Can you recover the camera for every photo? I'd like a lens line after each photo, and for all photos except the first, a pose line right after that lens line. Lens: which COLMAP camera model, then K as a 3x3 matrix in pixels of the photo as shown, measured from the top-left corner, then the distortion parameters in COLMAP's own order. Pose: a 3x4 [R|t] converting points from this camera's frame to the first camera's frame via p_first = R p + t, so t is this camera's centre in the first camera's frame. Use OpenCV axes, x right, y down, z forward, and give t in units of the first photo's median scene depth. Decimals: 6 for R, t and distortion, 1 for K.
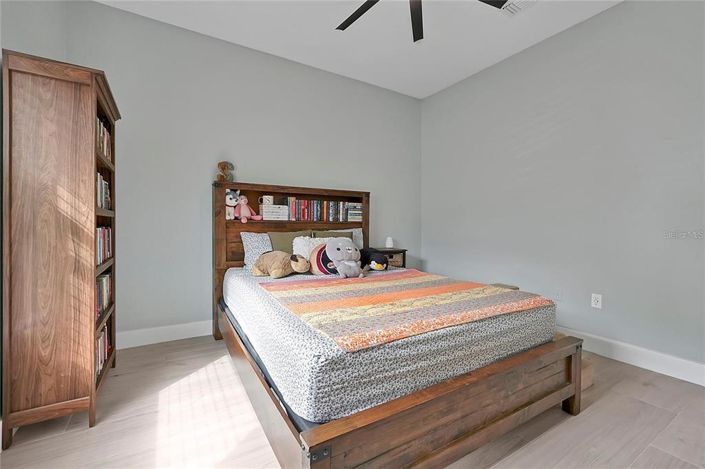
lens RADIAL K [[298.5, 0, 352.7], [0, 298.5, 230.2], [0, 0, 1]] dist [-0.005122, -0.000046]
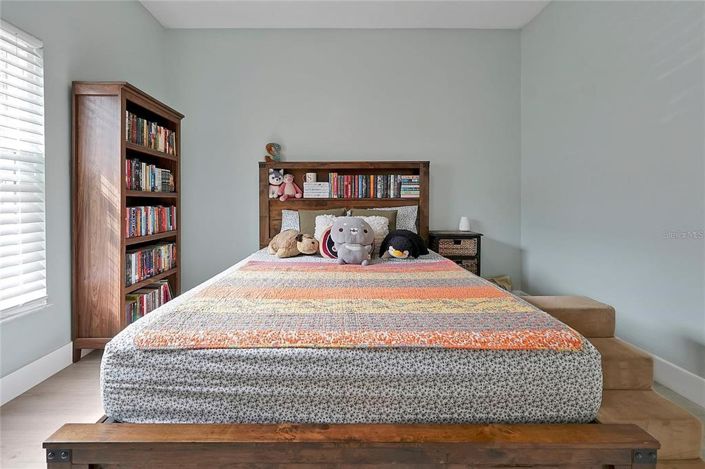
lens RADIAL K [[307.5, 0, 351.3], [0, 307.5, 208.7], [0, 0, 1]] dist [-0.004033, 0.000024]
pose [[0.862355, 0.000060, -0.506304, 0.363761], [0.000613, 0.999999, 0.001163, 0.000825], [0.506303, -0.001313, 0.862354, 0.207108]]
